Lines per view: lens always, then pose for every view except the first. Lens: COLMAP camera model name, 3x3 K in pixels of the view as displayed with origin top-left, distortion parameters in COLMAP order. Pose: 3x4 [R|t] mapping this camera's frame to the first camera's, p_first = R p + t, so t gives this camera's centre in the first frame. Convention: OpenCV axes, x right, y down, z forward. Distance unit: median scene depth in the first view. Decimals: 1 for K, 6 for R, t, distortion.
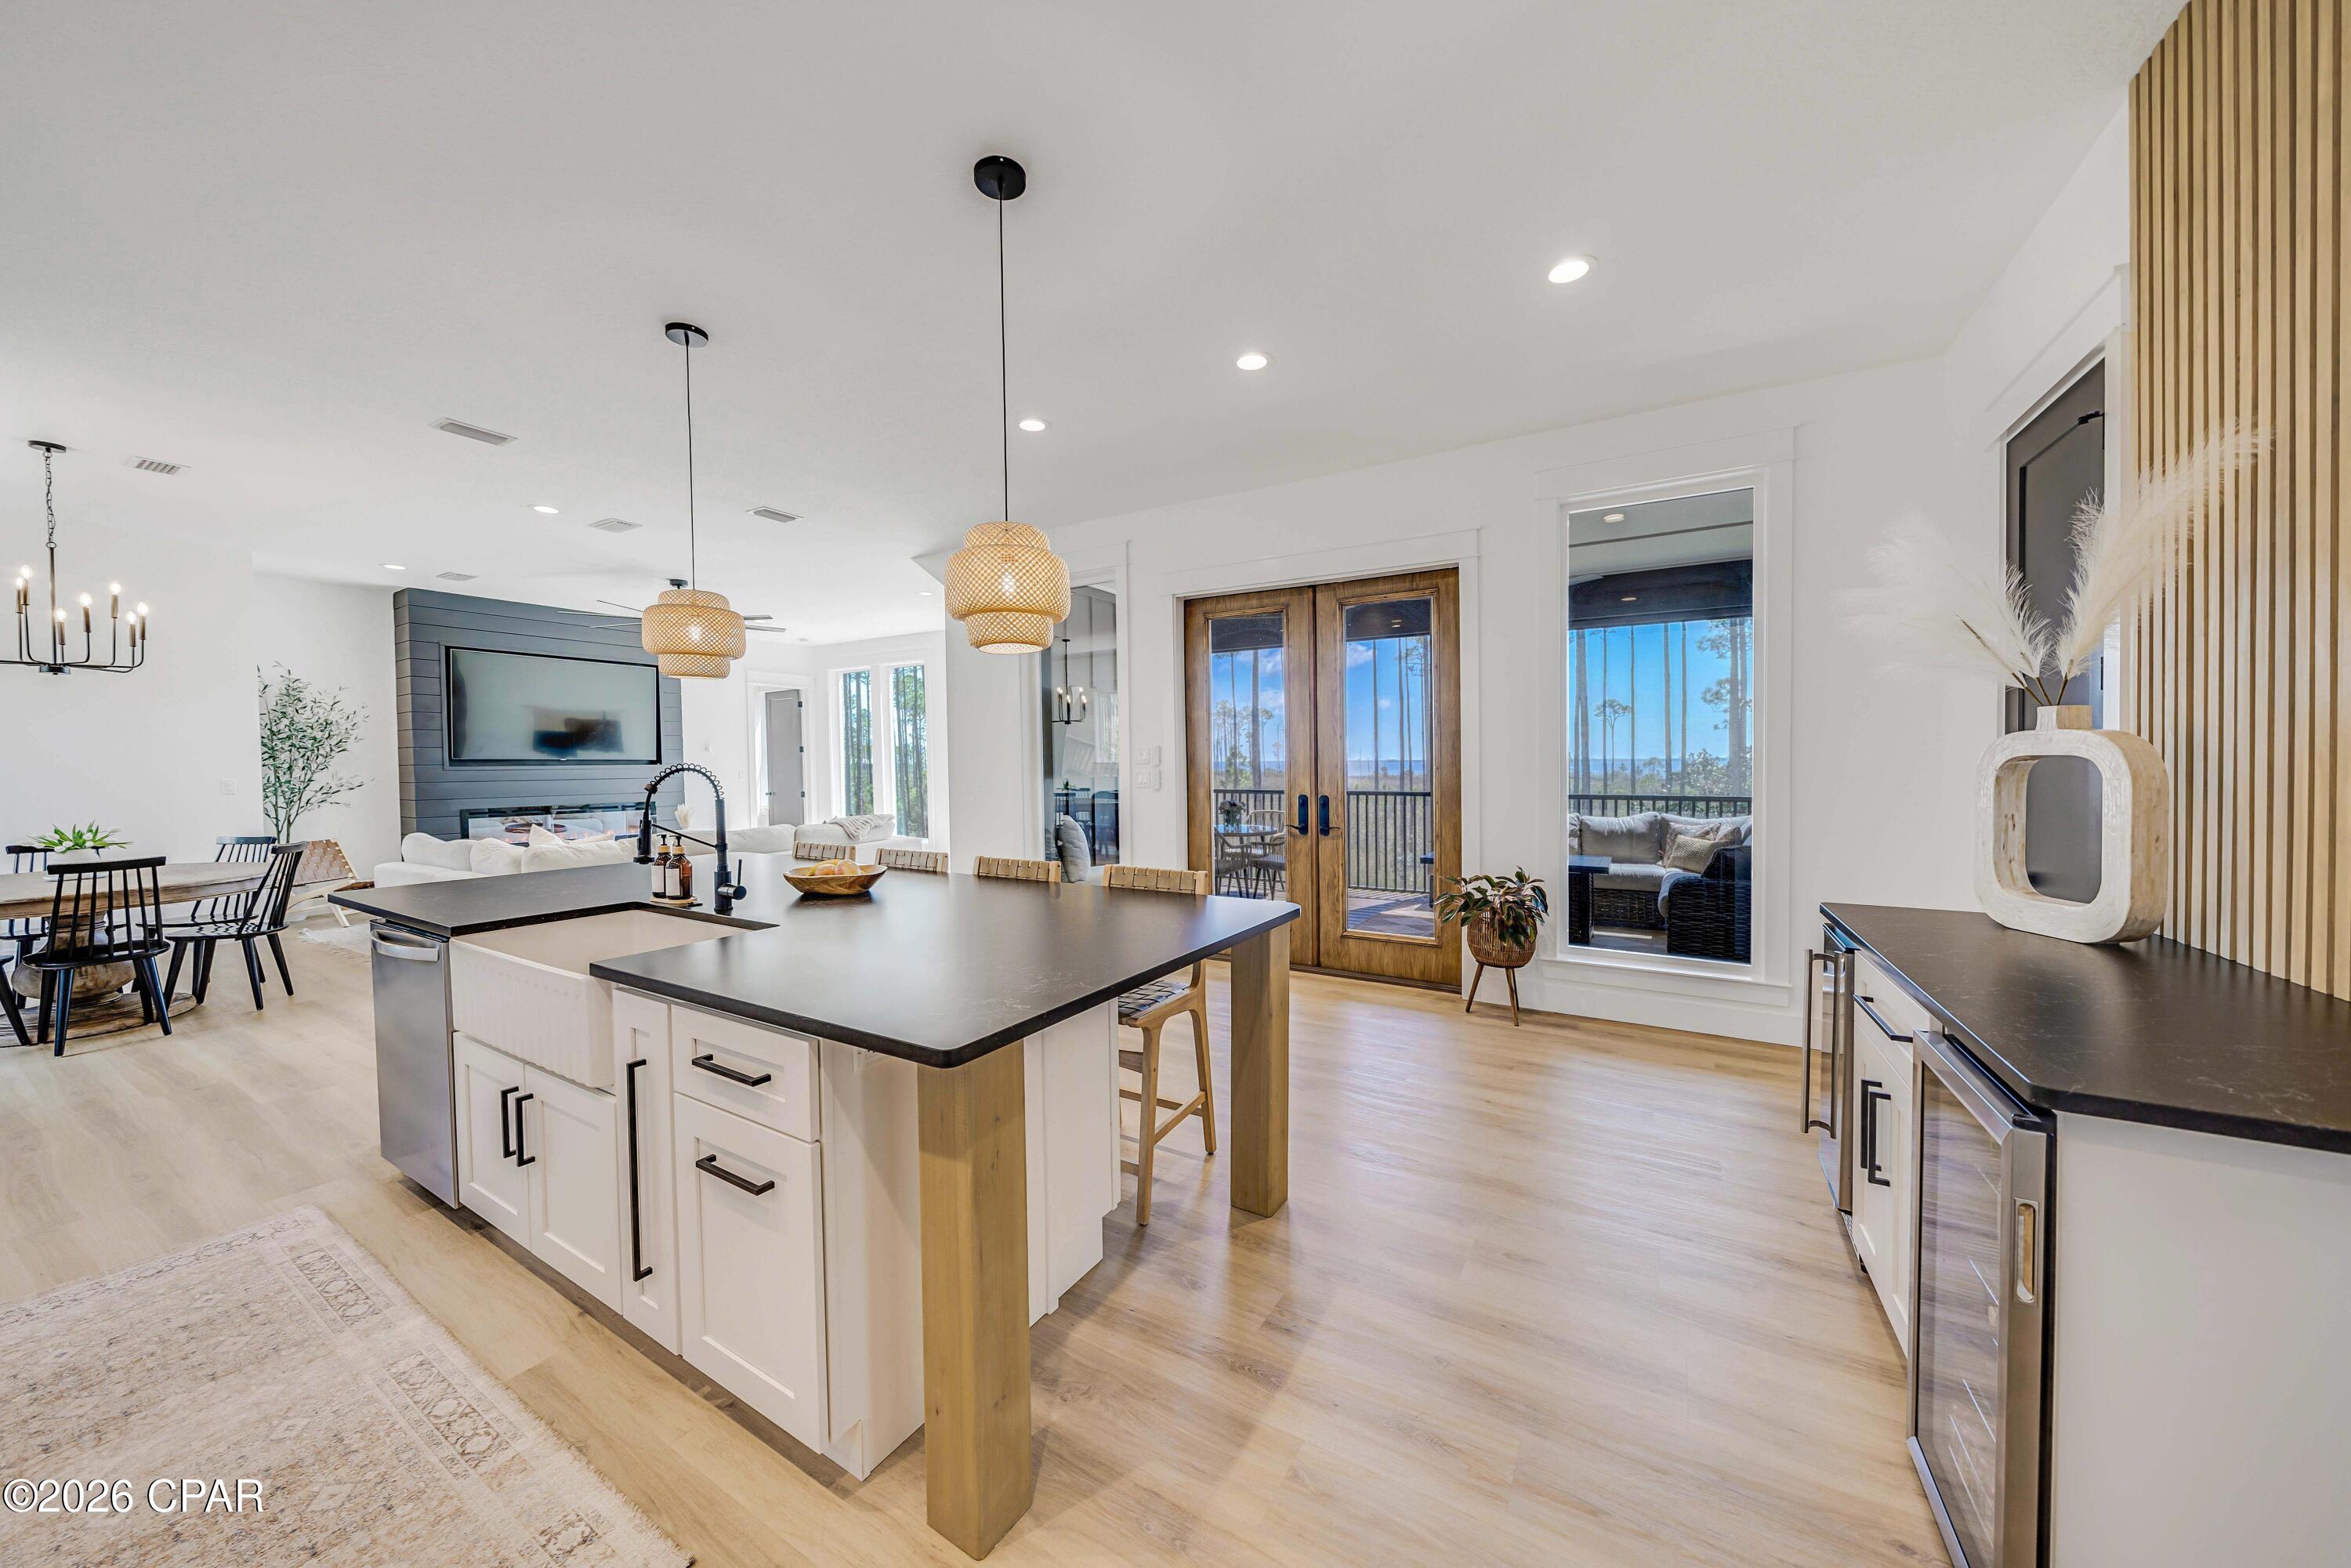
lens RADIAL K [[816.7, 0, 1160.6], [0, 816.7, 771.4], [0, 0, 1]] dist [-0.005622, -0.000194]
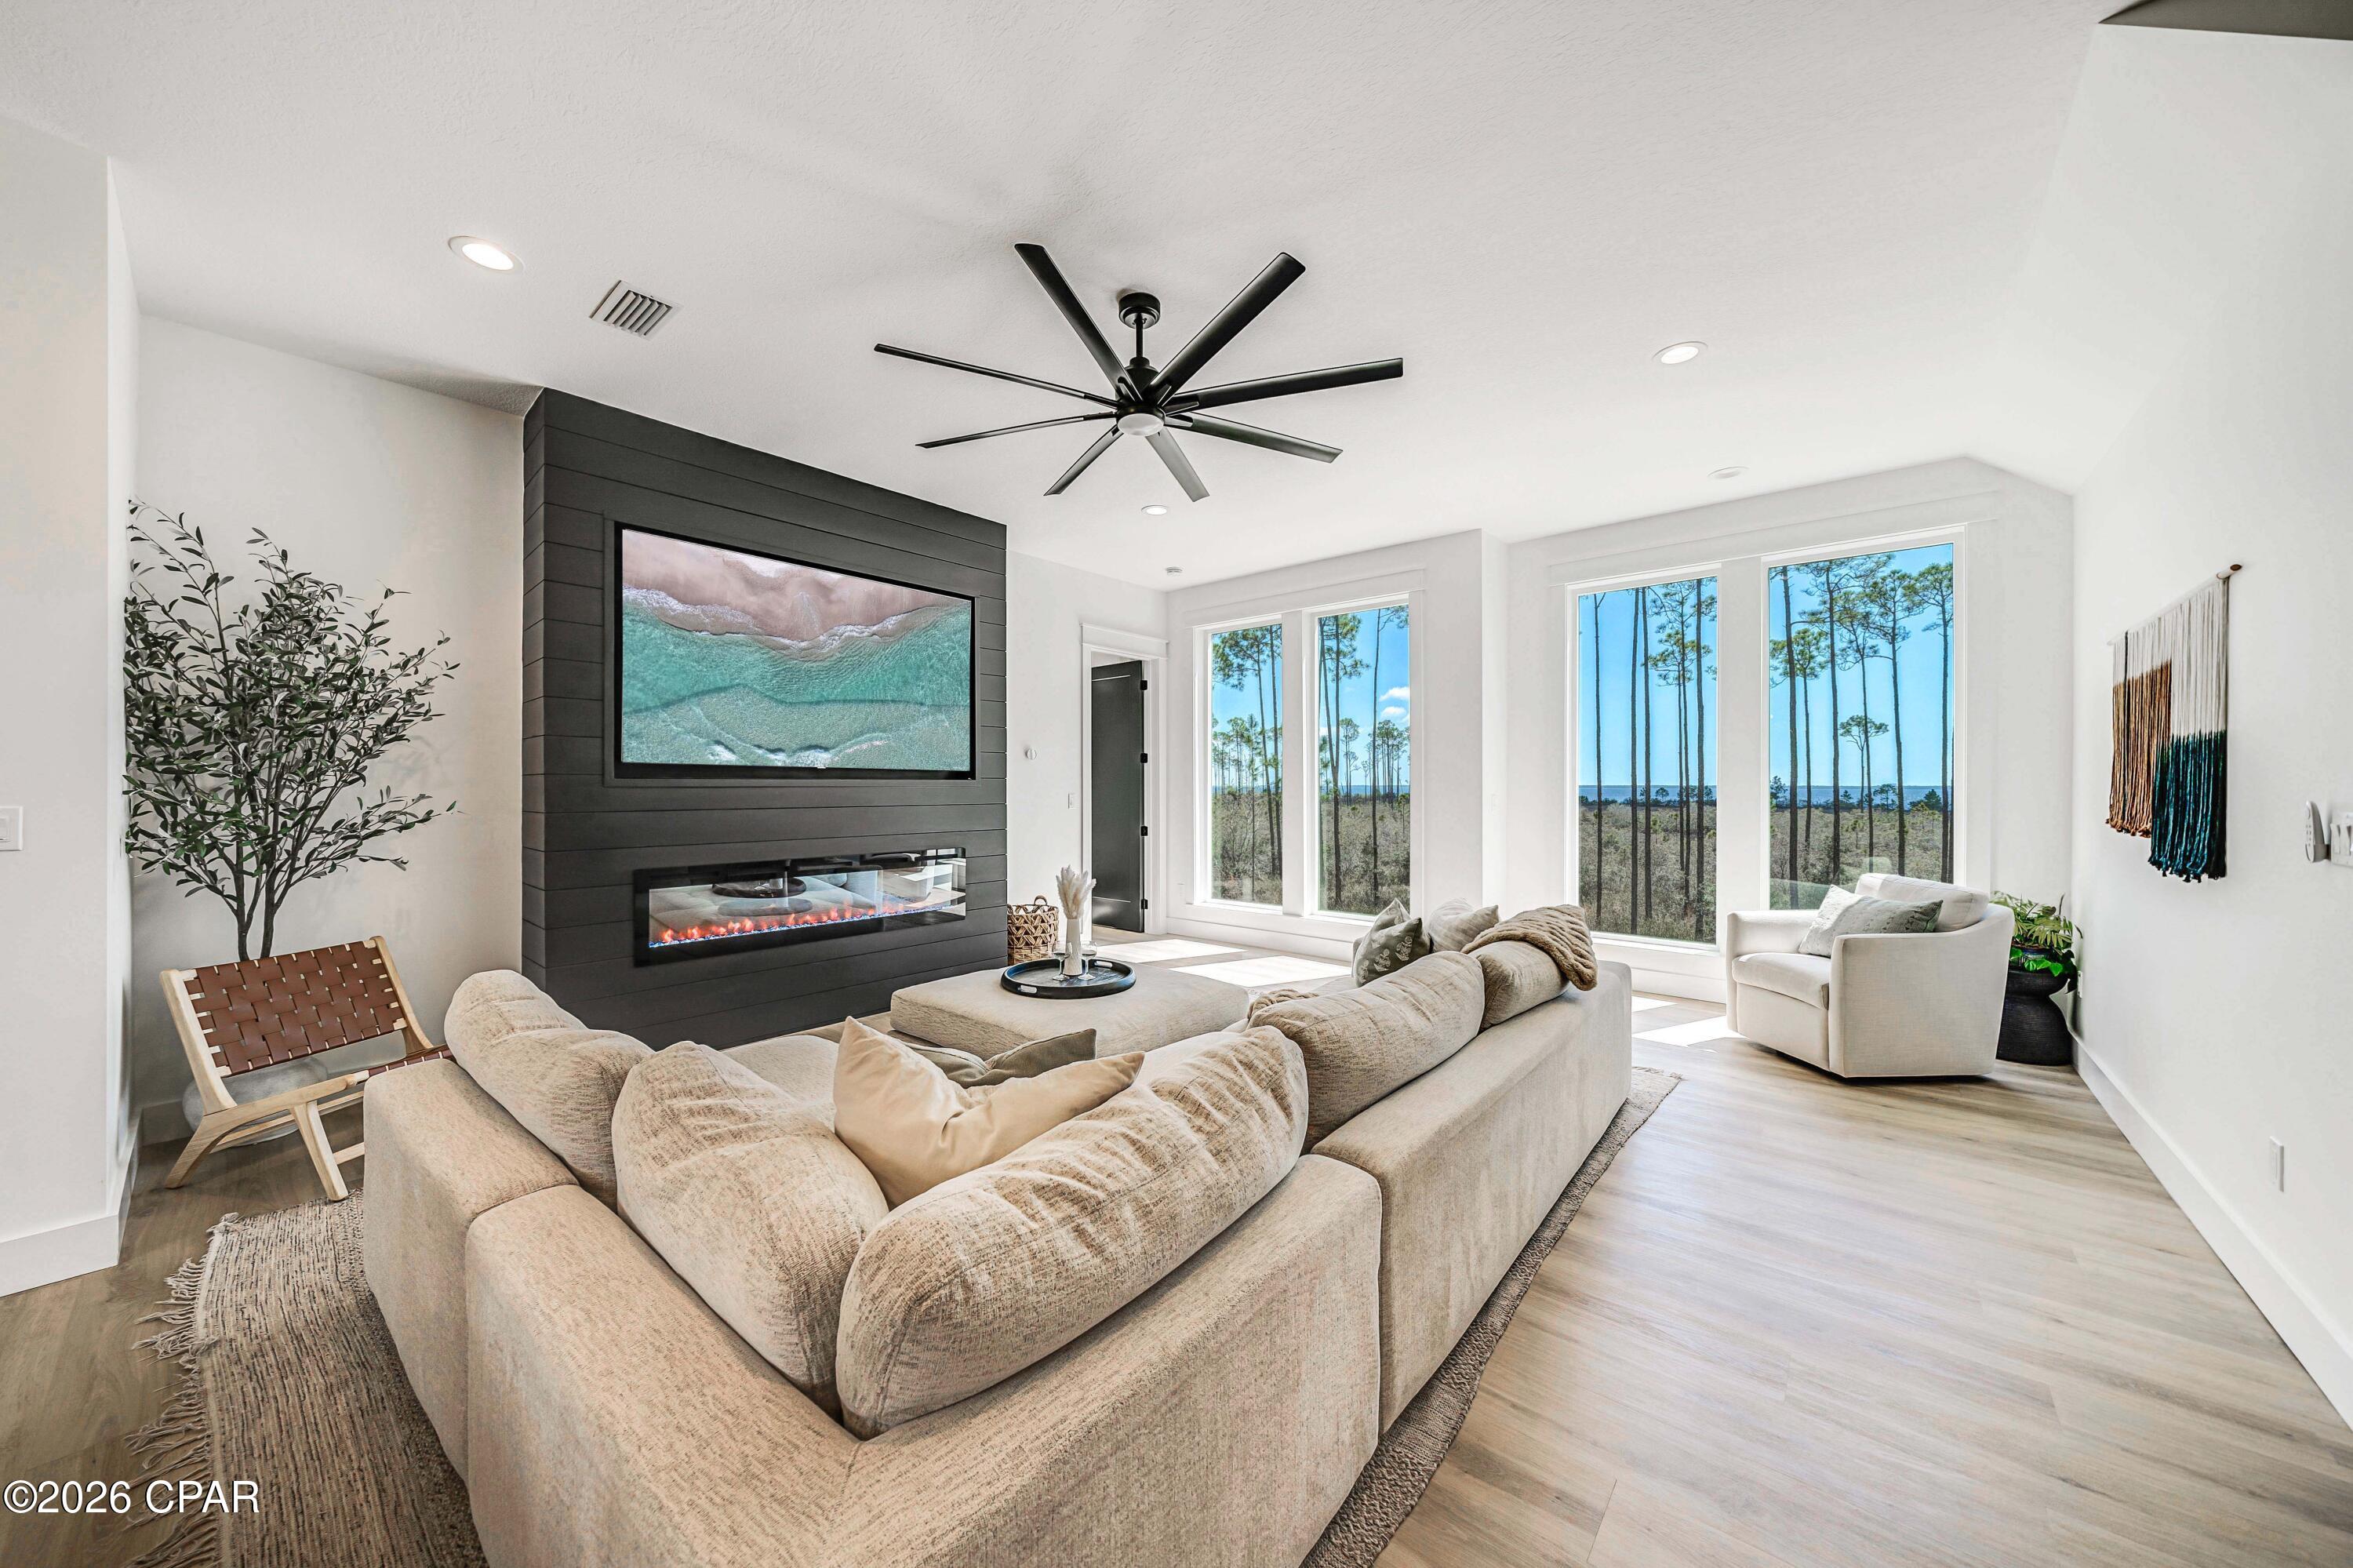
lens RADIAL K [[817.4, 0, 1161.5], [0, 817.4, 771.4], [0, 0, 1]] dist [-0.005622, -0.000194]
pose [[0.983564, 0.009808, -0.180296, -0.741260], [-0.014073, 0.999650, -0.022391, -0.005556], [0.180013, 0.024561, 0.983358, 0.918453]]
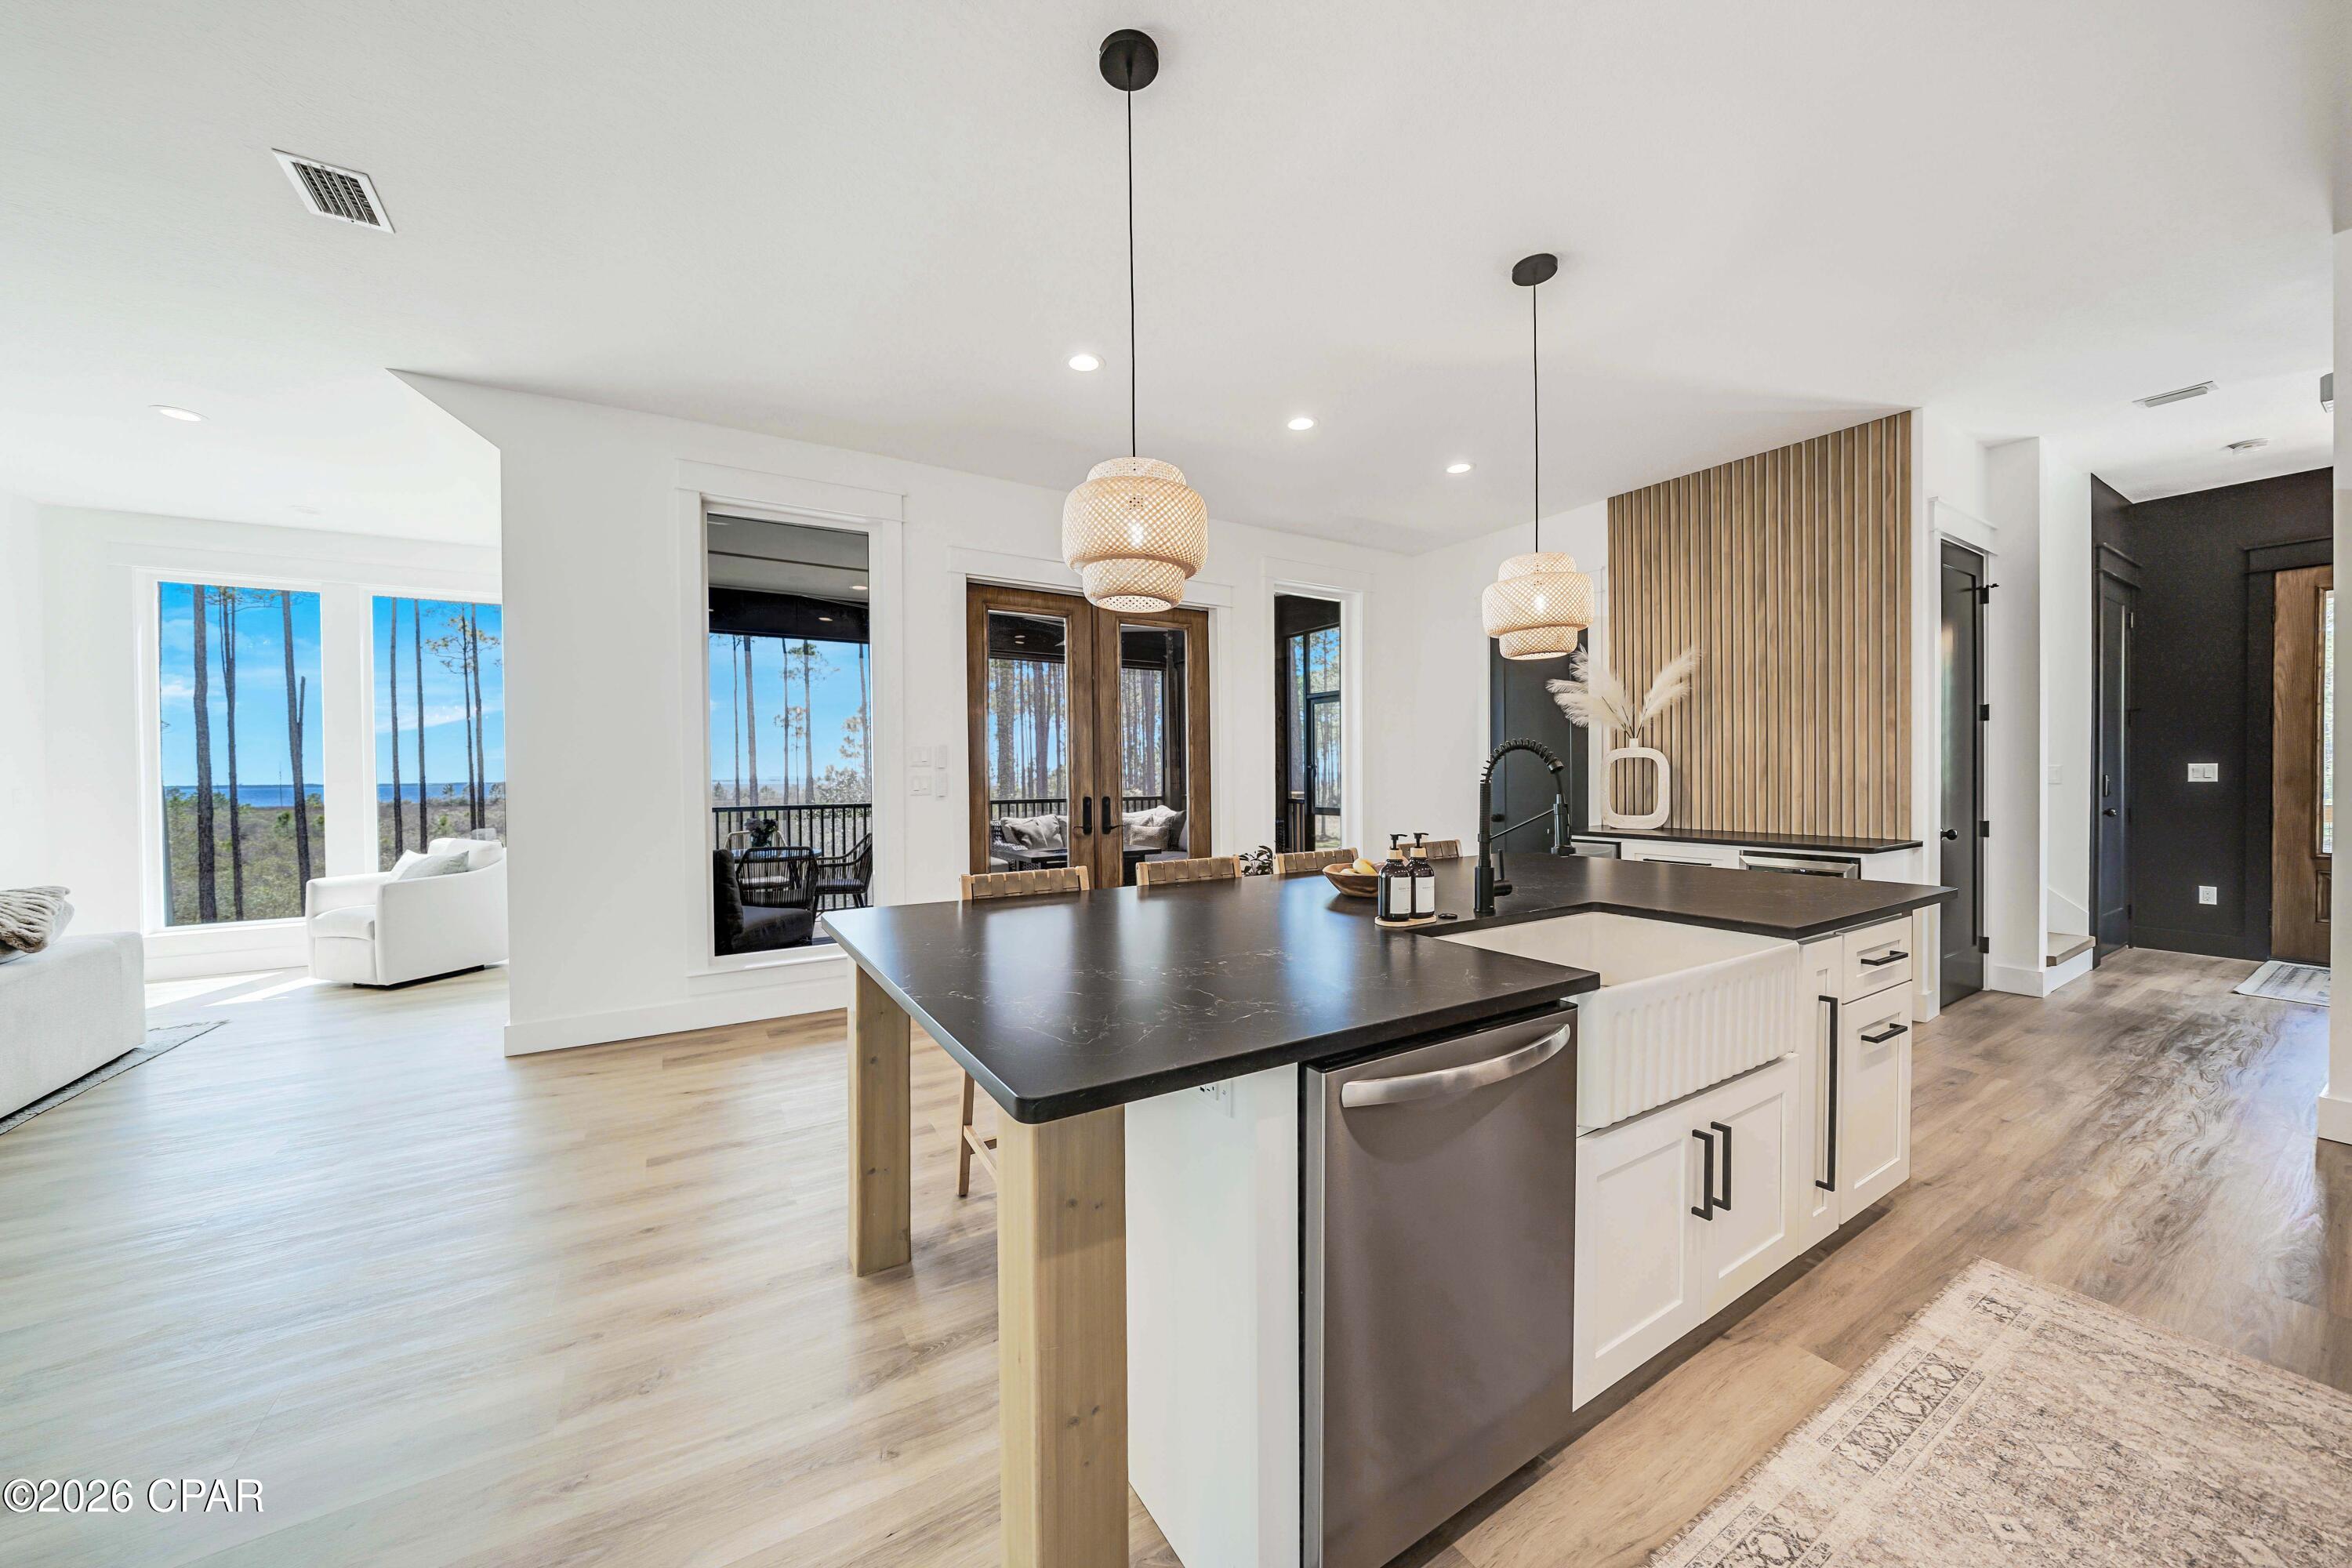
lens RADIAL K [[795.5, 0, 1176.0], [0, 795.5, 784.0], [0, 0, 1]] dist [-0.014468, 0.000155]
pose [[0.468661, -0.007163, 0.883349, -0.657921], [0.017473, 0.999847, -0.001163, 0.014832], [-0.883205, 0.015979, 0.468715, 0.416778]]
